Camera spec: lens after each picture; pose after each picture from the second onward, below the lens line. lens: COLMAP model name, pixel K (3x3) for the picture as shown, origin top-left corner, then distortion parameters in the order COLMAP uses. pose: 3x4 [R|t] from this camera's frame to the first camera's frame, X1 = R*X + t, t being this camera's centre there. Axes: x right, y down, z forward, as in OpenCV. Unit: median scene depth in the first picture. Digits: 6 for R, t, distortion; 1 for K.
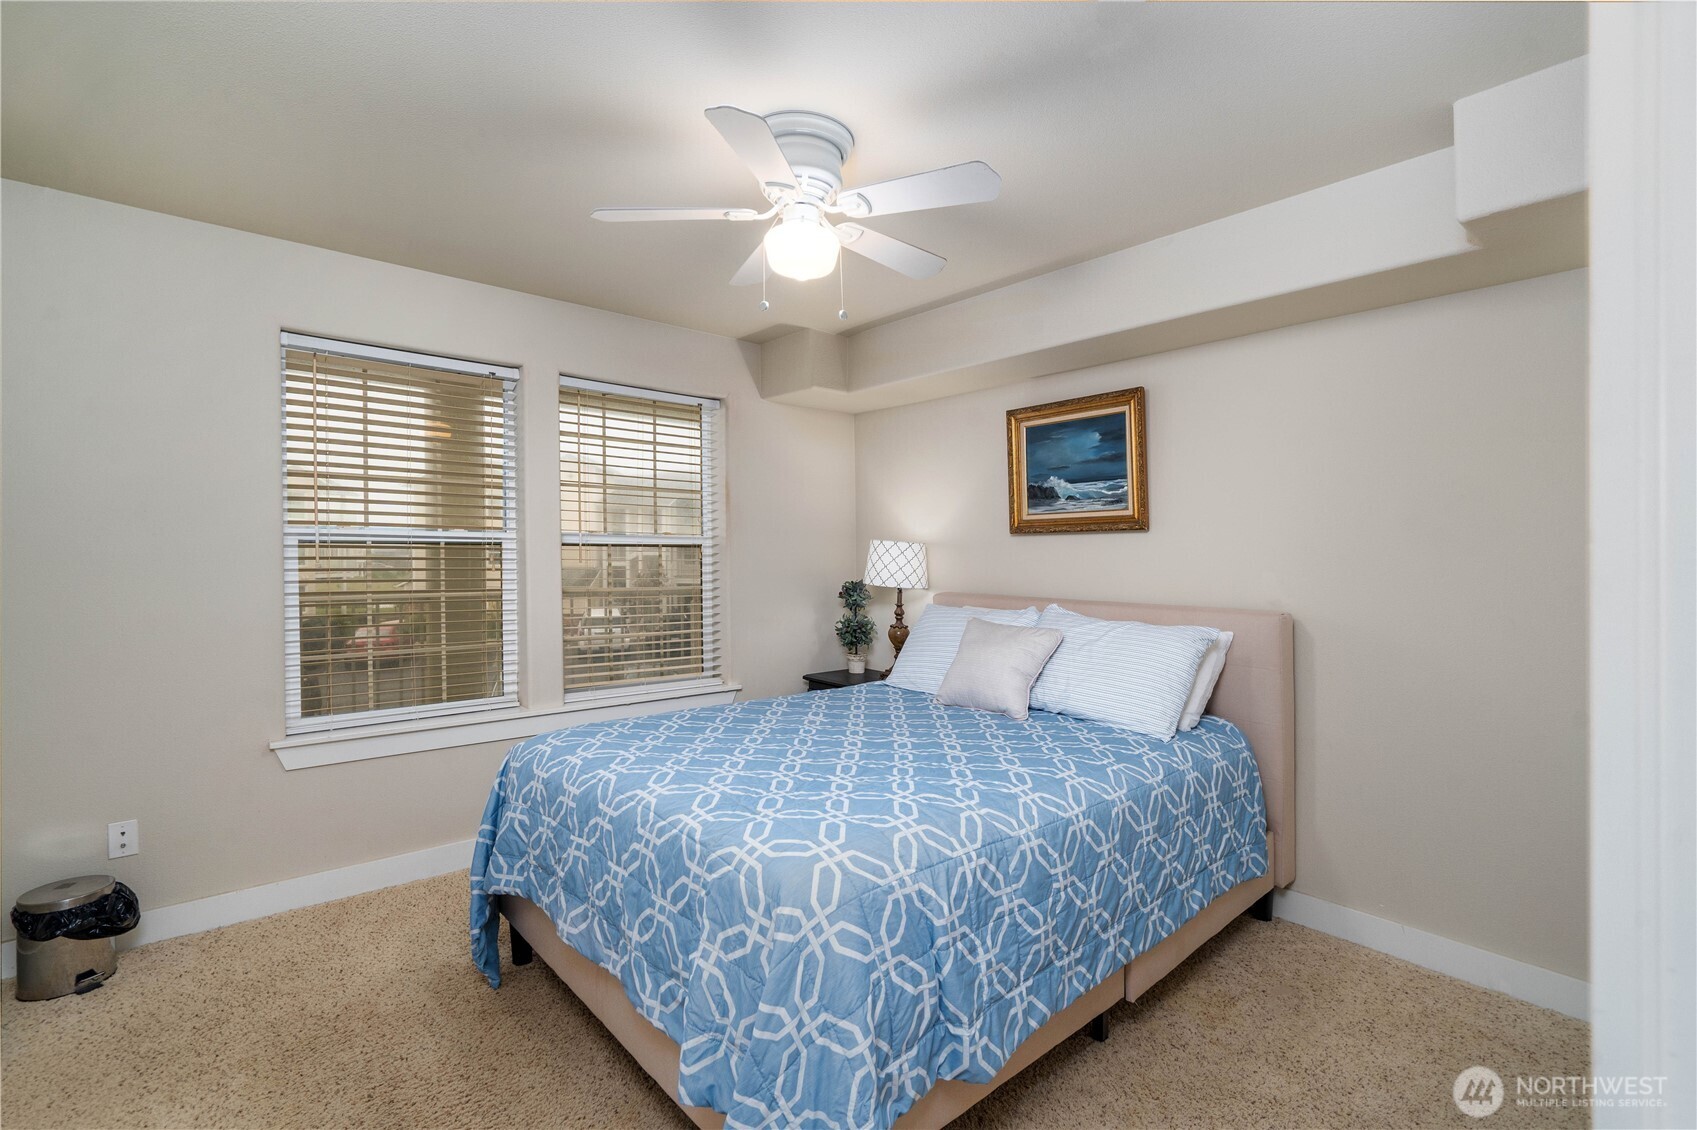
lens RADIAL K [[786.8, 0, 852.5], [0, 786.8, 560.9], [0, 0, 1]] dist [-0.012567, 0.004611]
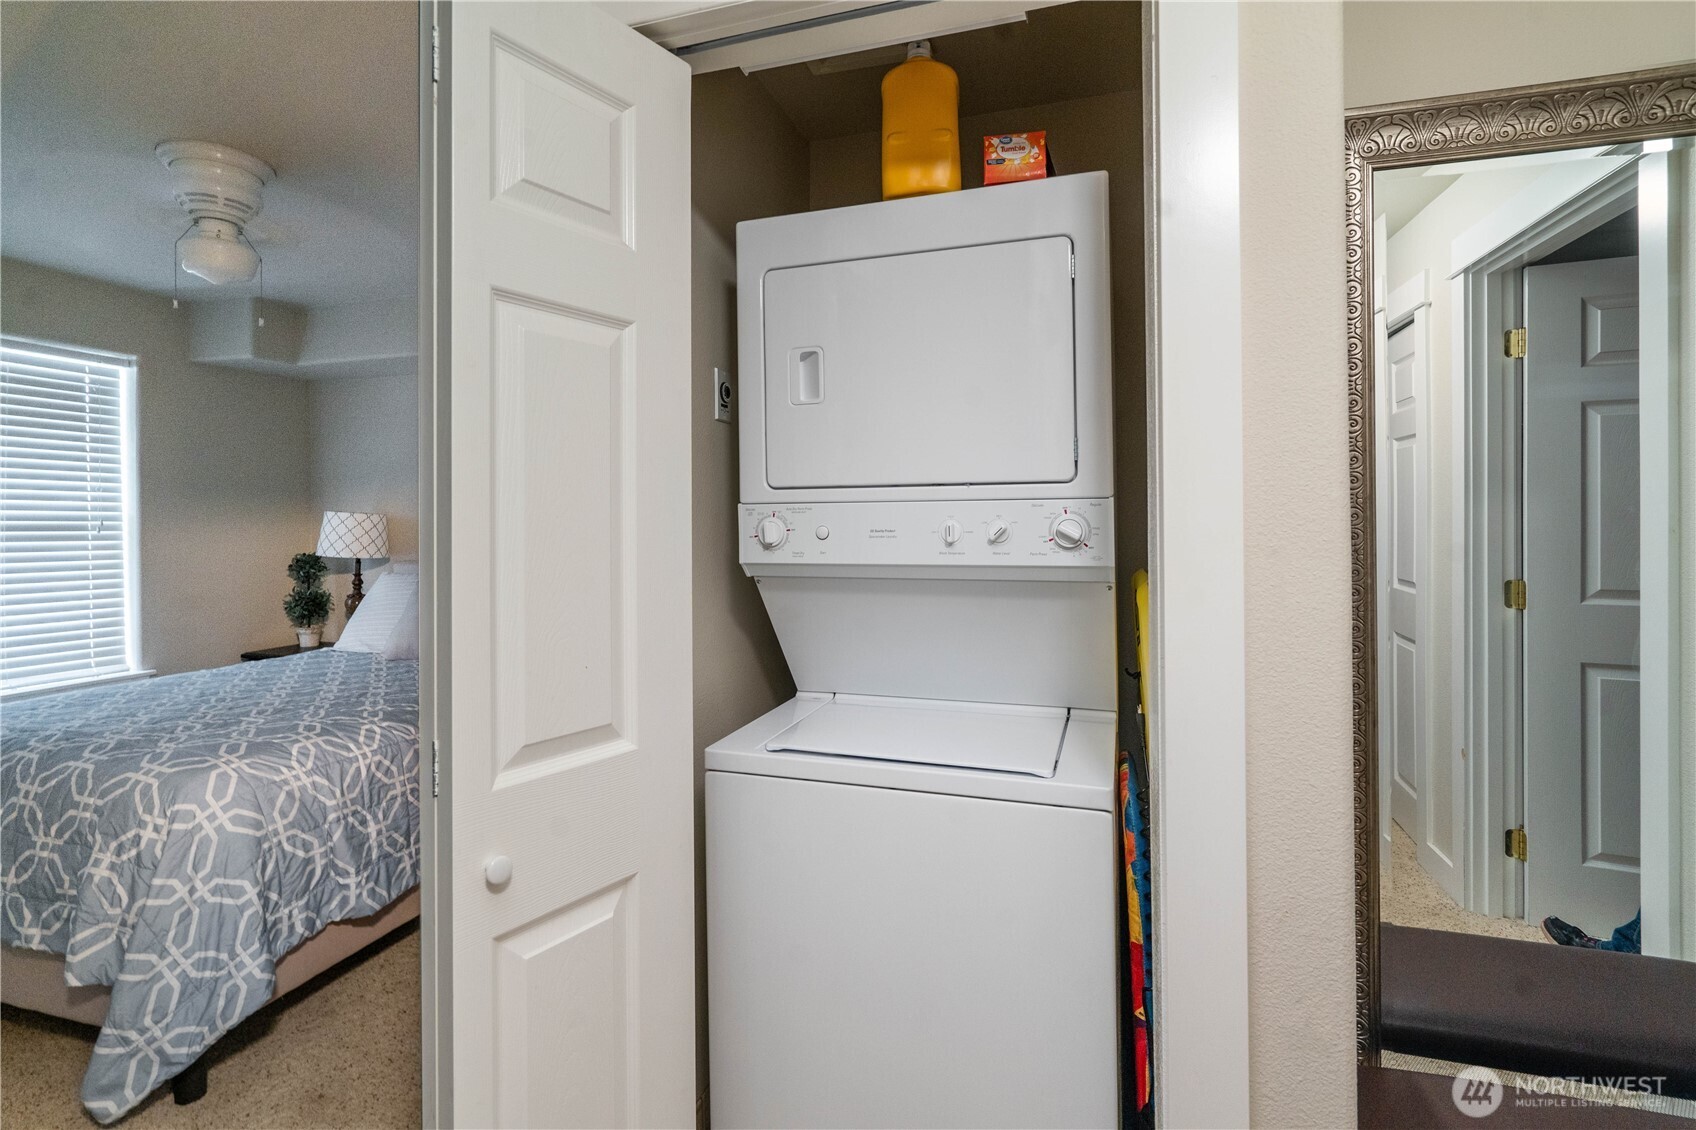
lens RADIAL K [[786.3, 0, 832.6], [0, 786.3, 498.1], [0, 0, 1]] dist [-0.012567, 0.004611]
pose [[0.845802, 0.005226, 0.533471, 0.120517], [0.015077, 0.999318, -0.033694, -0.000157], [-0.533284, 0.036541, 0.845147, -0.602158]]
